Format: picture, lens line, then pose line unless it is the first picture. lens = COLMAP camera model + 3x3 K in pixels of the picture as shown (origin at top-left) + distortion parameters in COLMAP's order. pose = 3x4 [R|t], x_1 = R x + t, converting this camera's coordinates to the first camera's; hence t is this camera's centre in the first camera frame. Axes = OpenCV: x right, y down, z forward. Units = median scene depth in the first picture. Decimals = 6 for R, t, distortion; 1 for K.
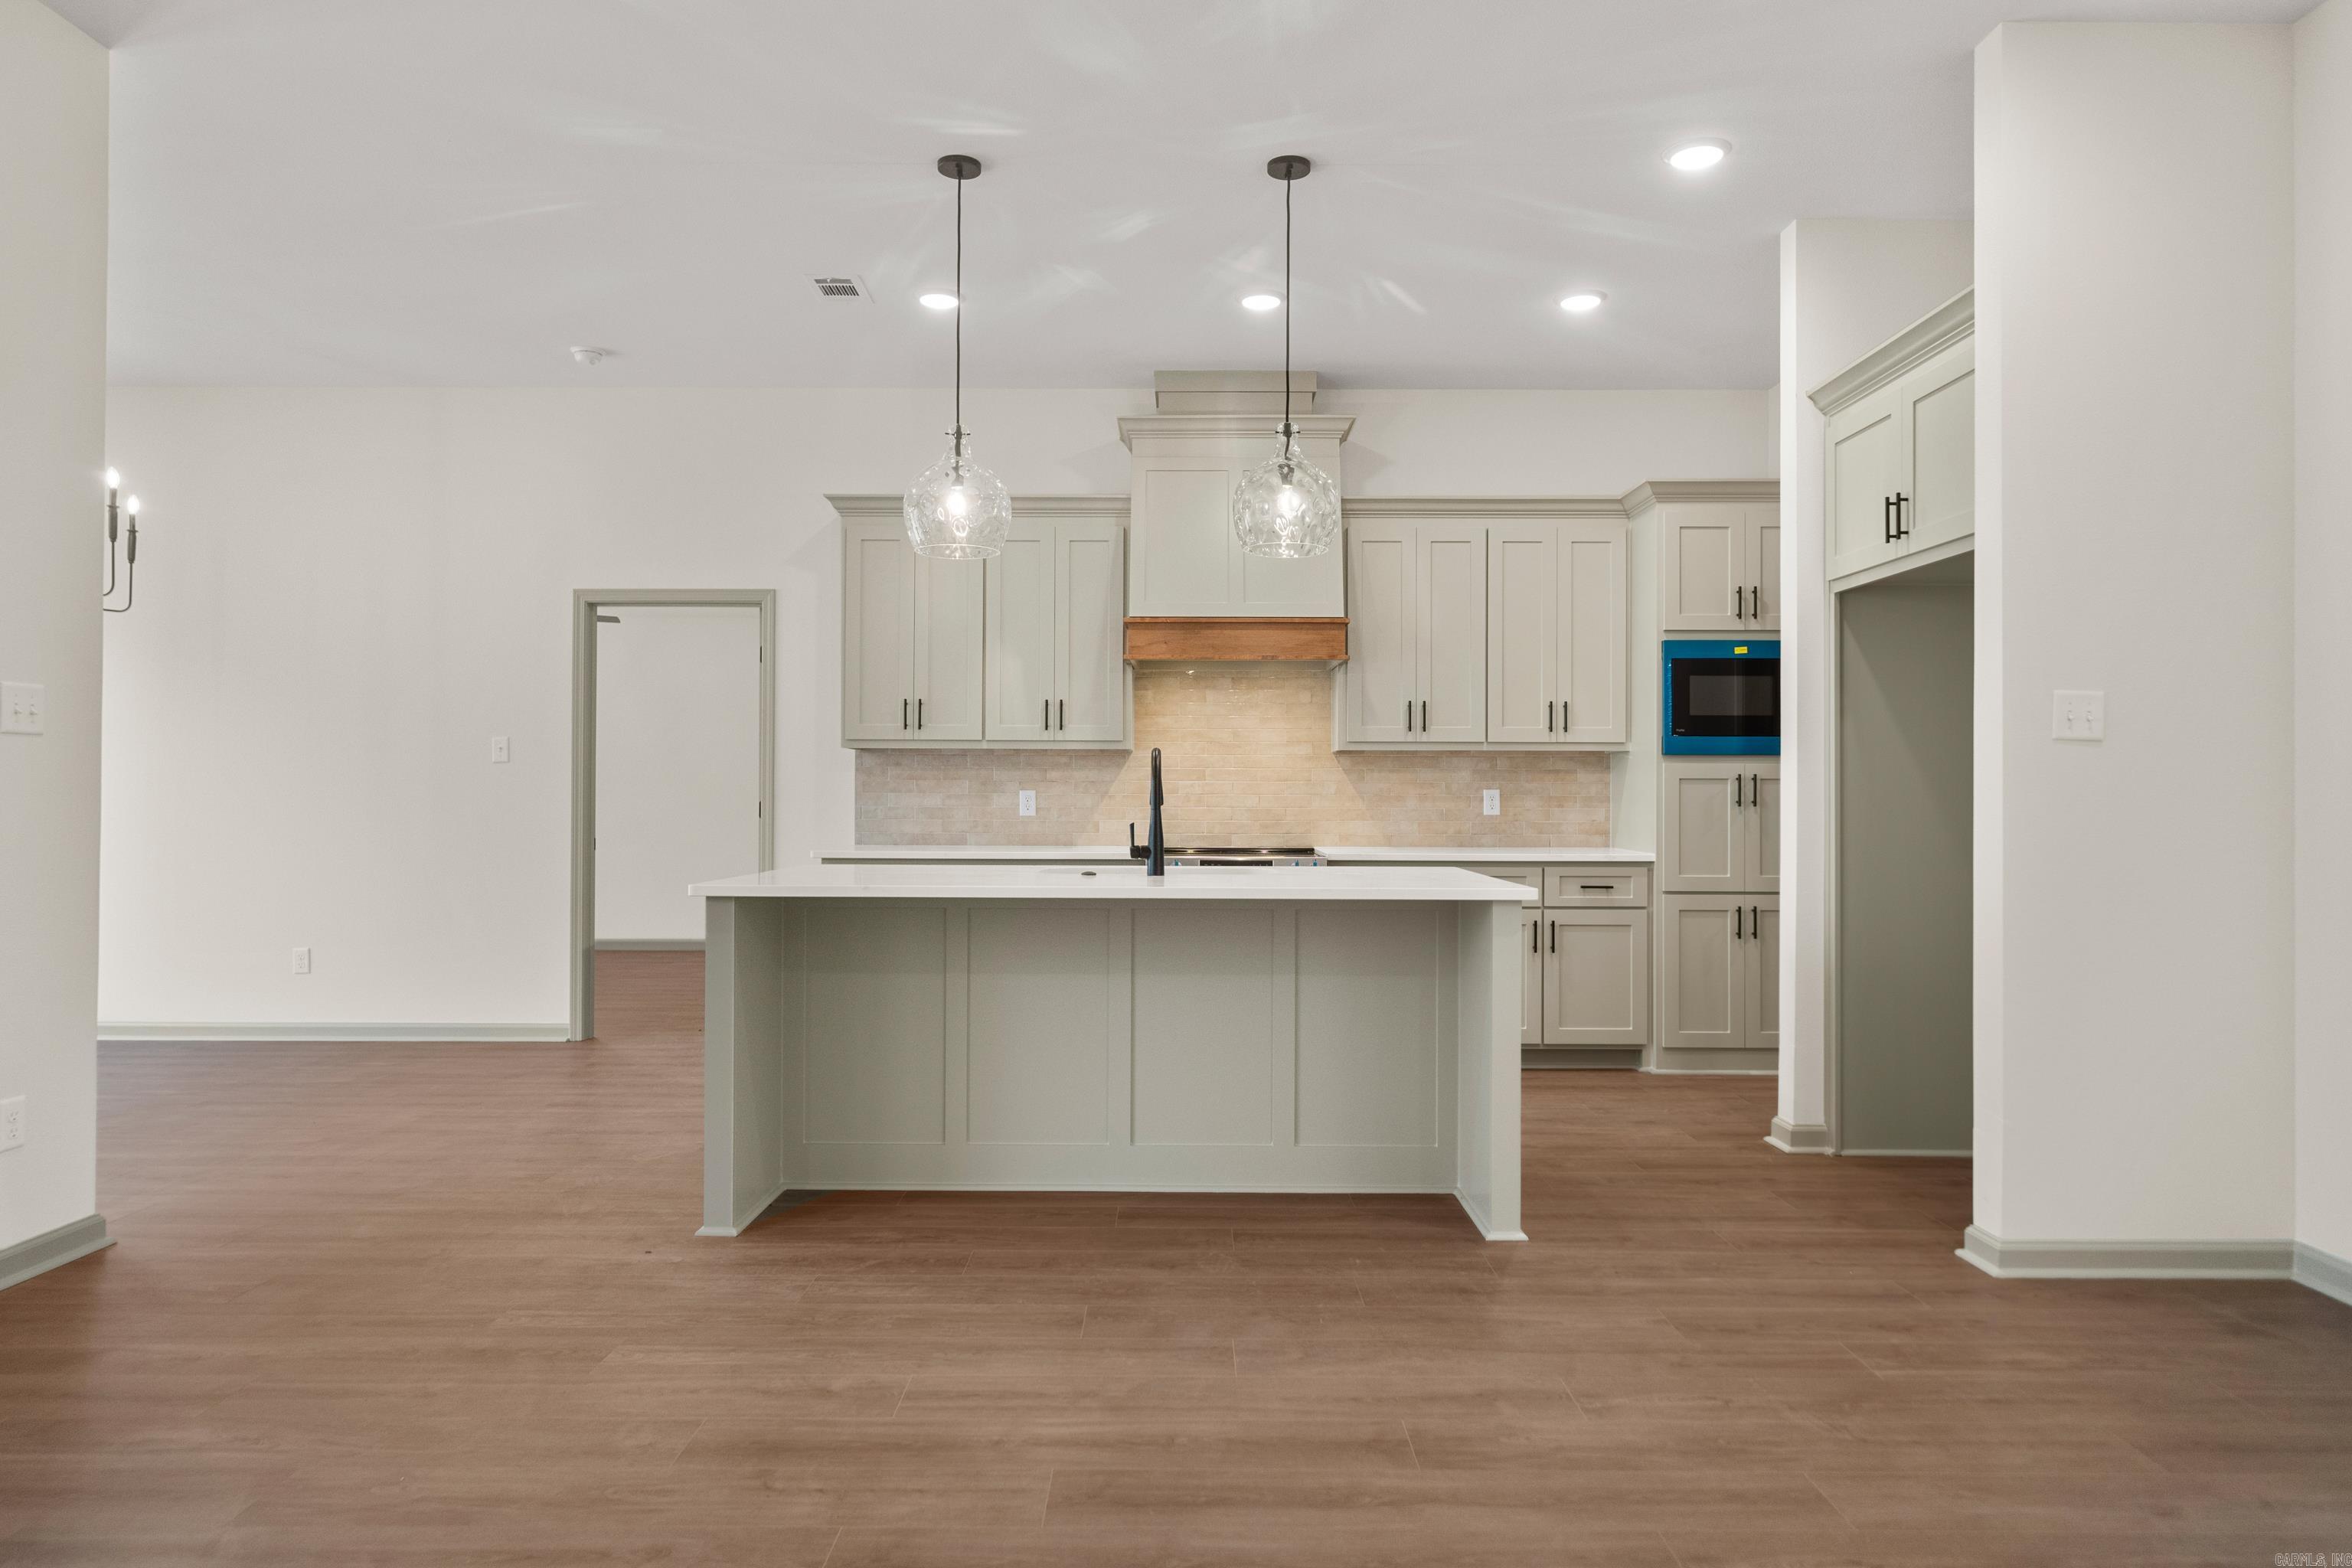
lens RADIAL K [[1416.0, 0, 1184.8], [0, 1416.0, 781.4], [0, 0, 1]] dist [0.003078, -0.000026]
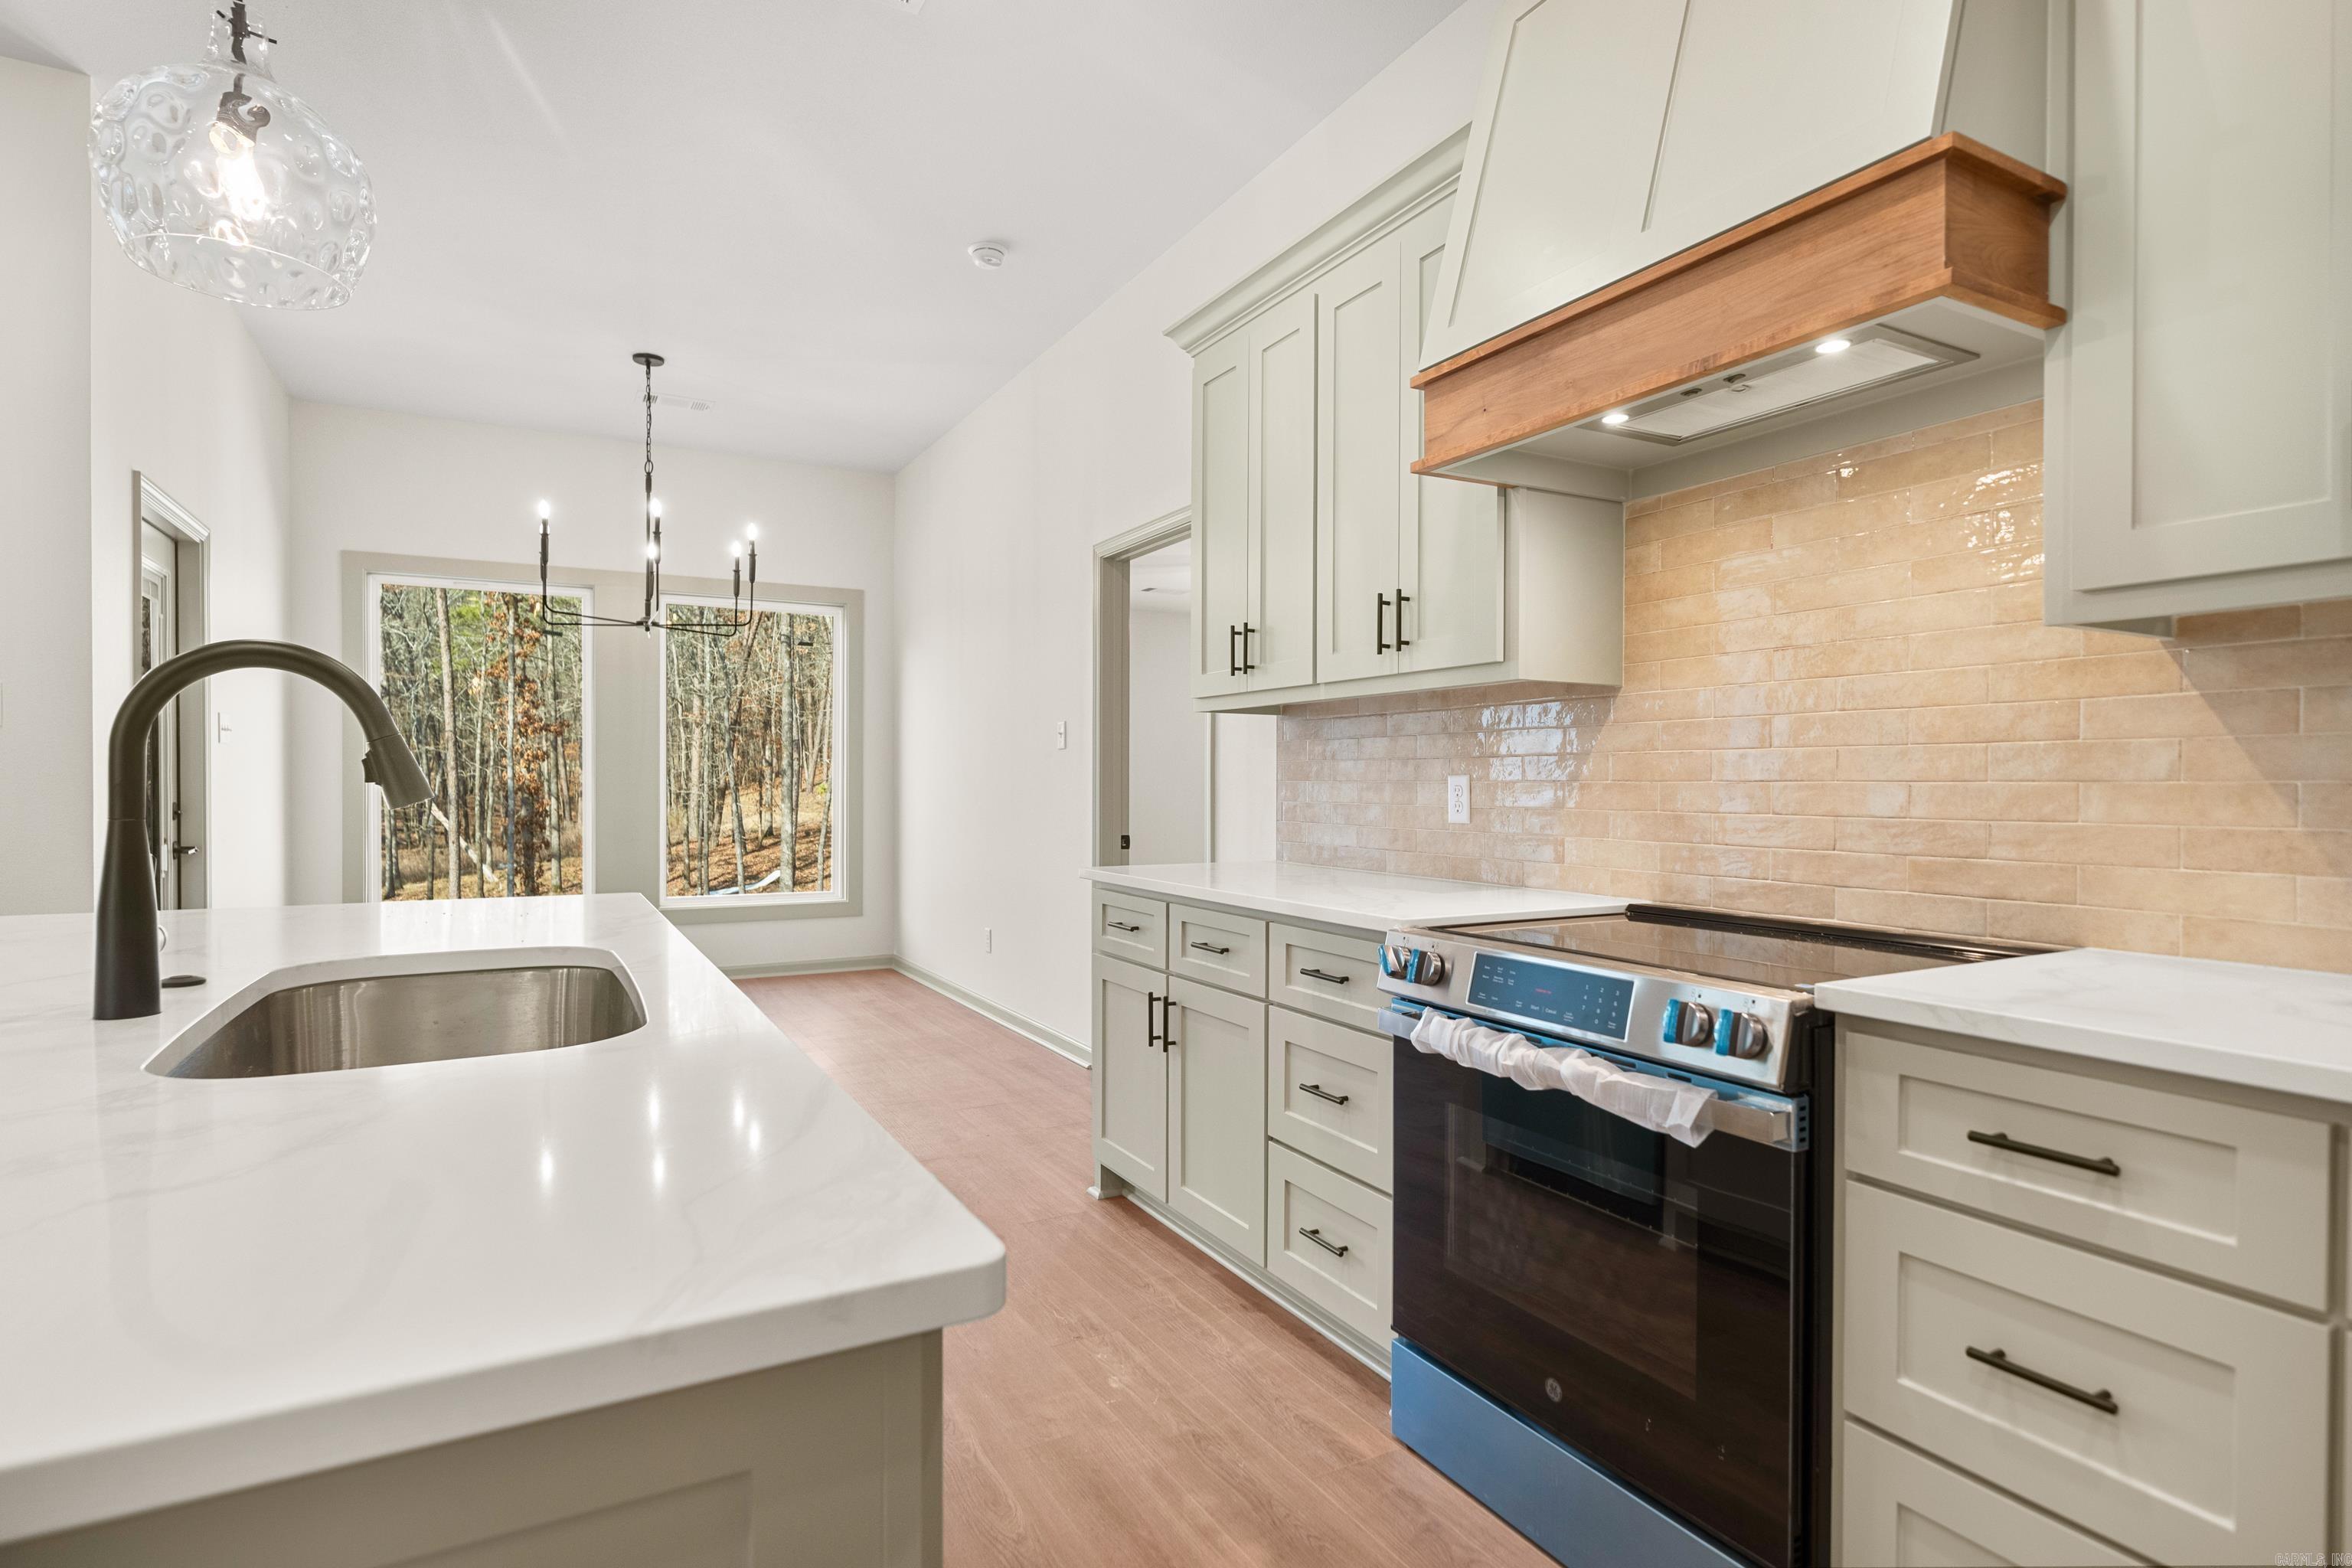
lens RADIAL K [[1182.4, 0, 1177.5], [0, 1182.4, 790.2], [0, 0, 1]] dist [0.001529, 0.000204]
pose [[0.485283, 0.003349, -0.874351, 0.235249], [0.006441, 0.999952, 0.007405, 0.008473], [0.874334, -0.009225, 0.485238, 0.734939]]
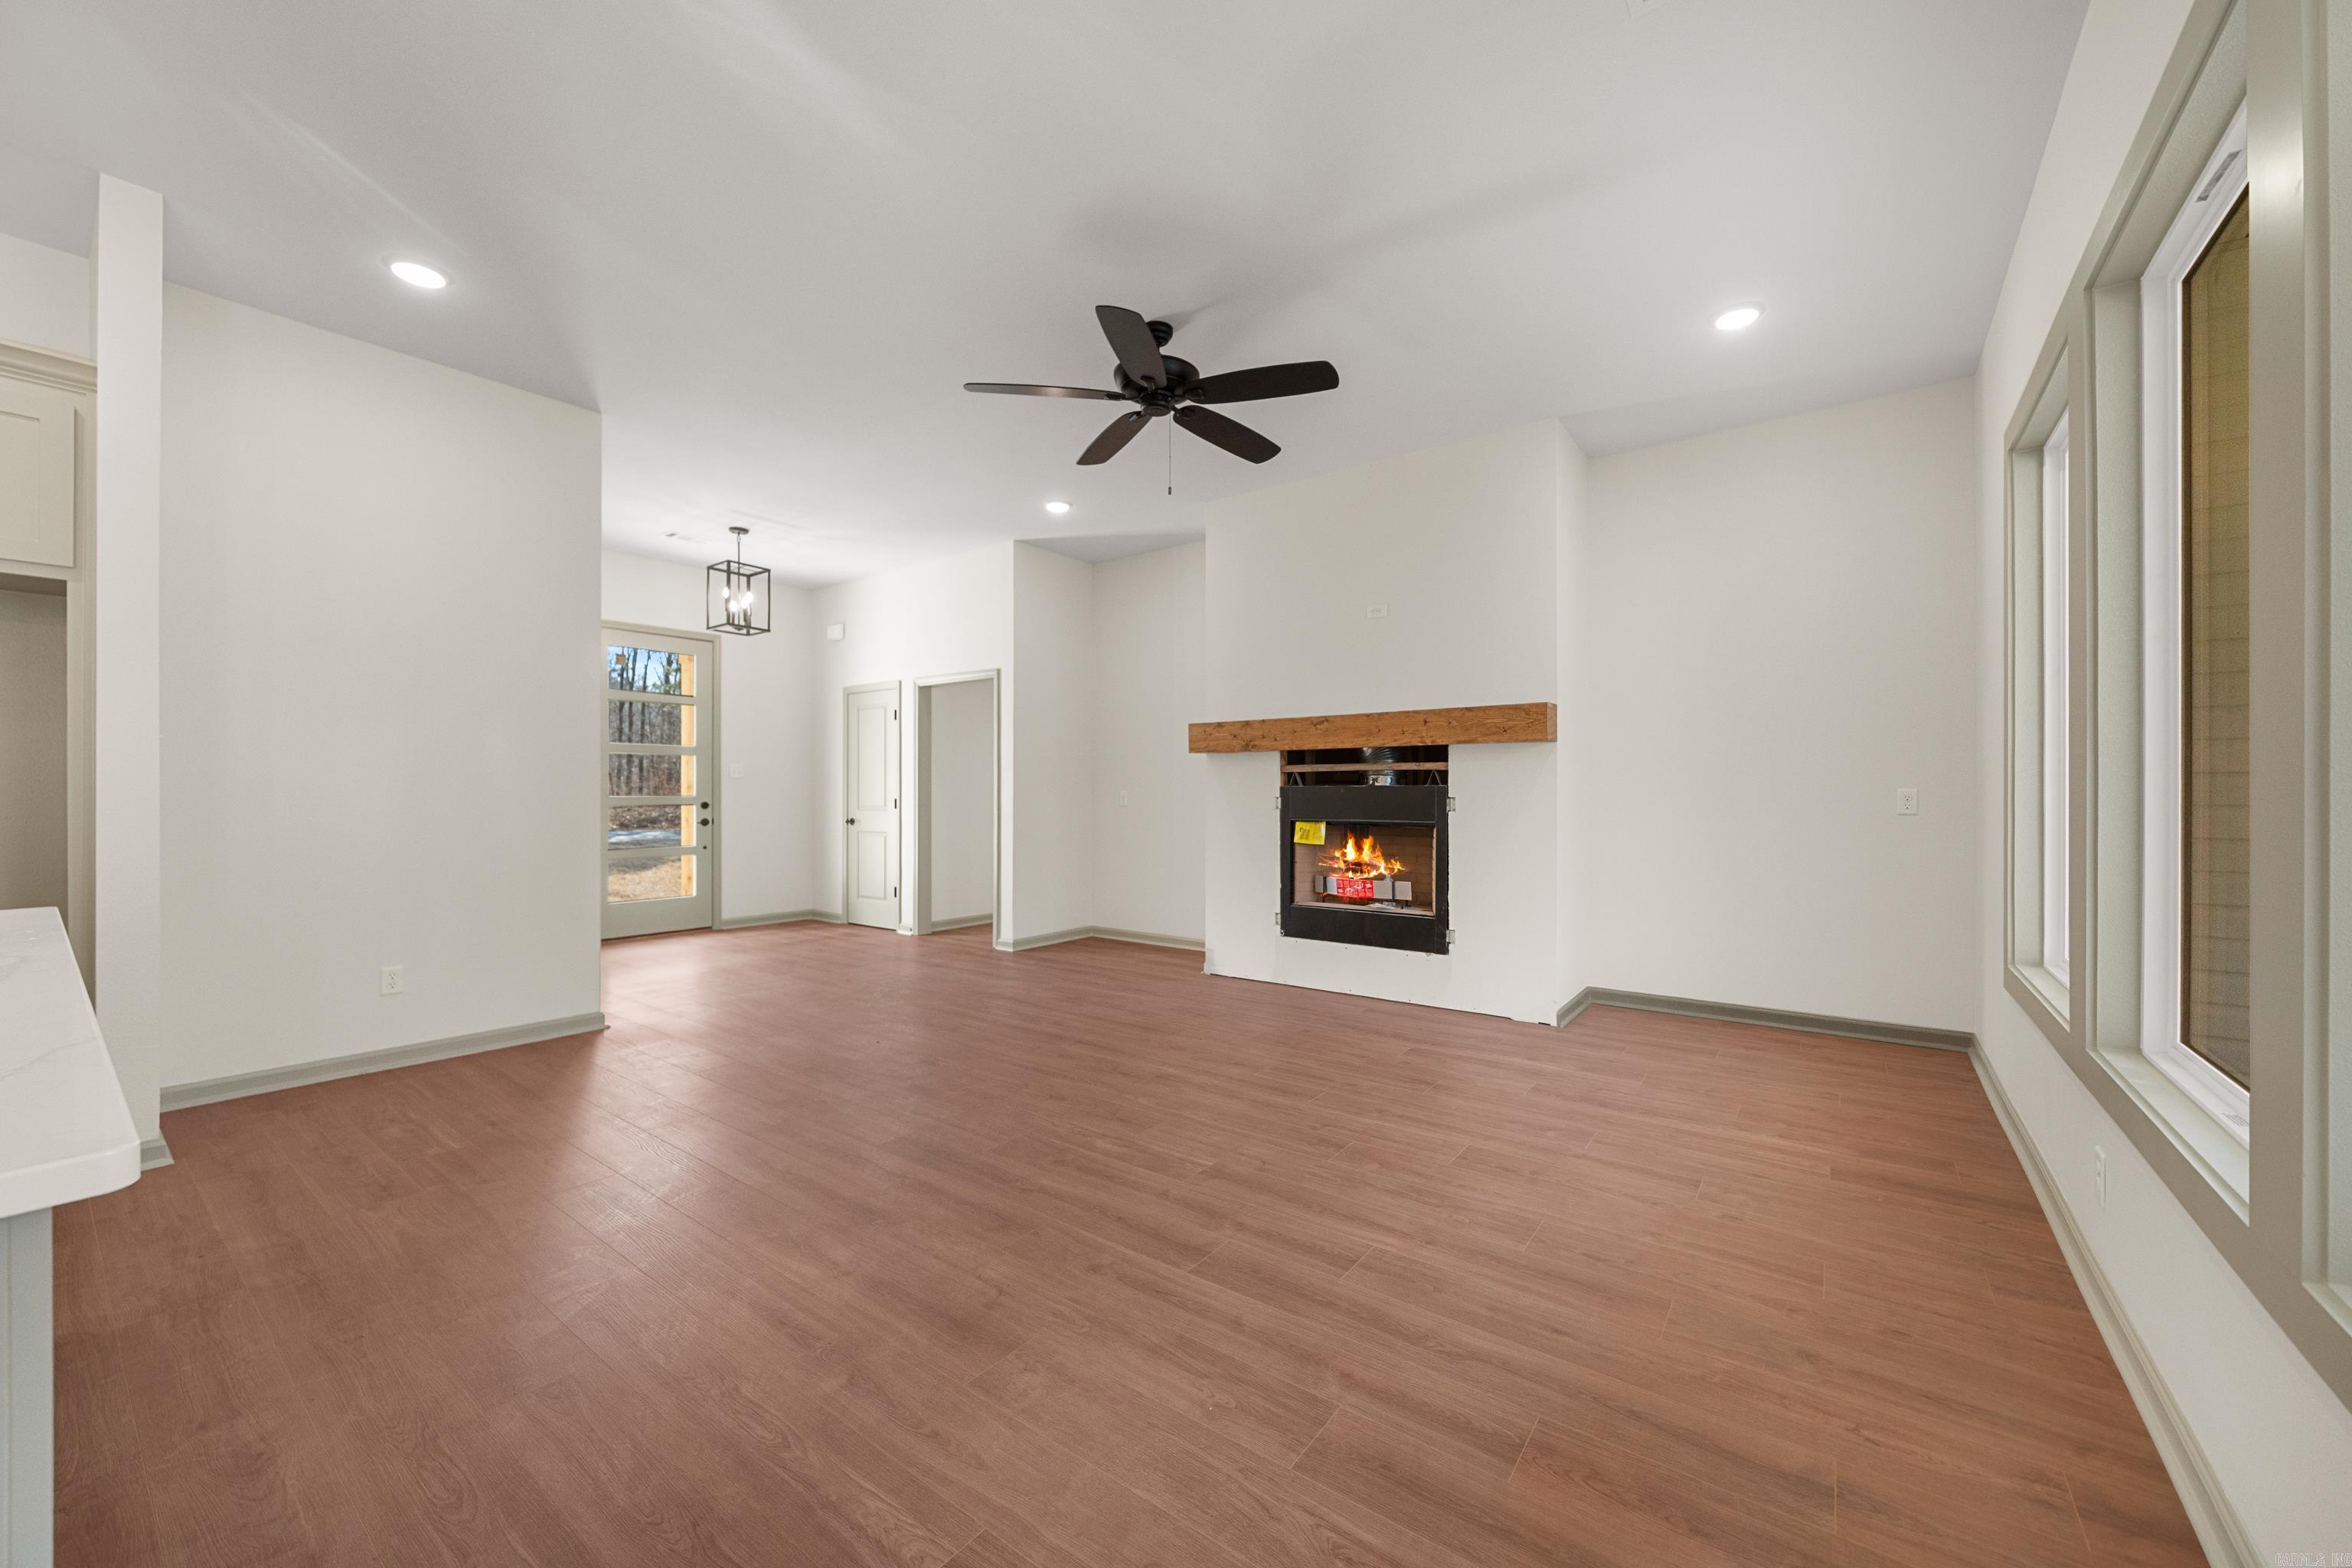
lens RADIAL K [[877.8, 0, 1203.1], [0, 877.8, 794.7], [0, 0, 1]] dist [-0.002403, -0.000035]
pose [[-0.808122, -0.005130, 0.588993, -0.364551], [-0.007789, 0.999968, -0.001977, 0.002426], [-0.588964, -0.006185, -0.808136, 0.599587]]
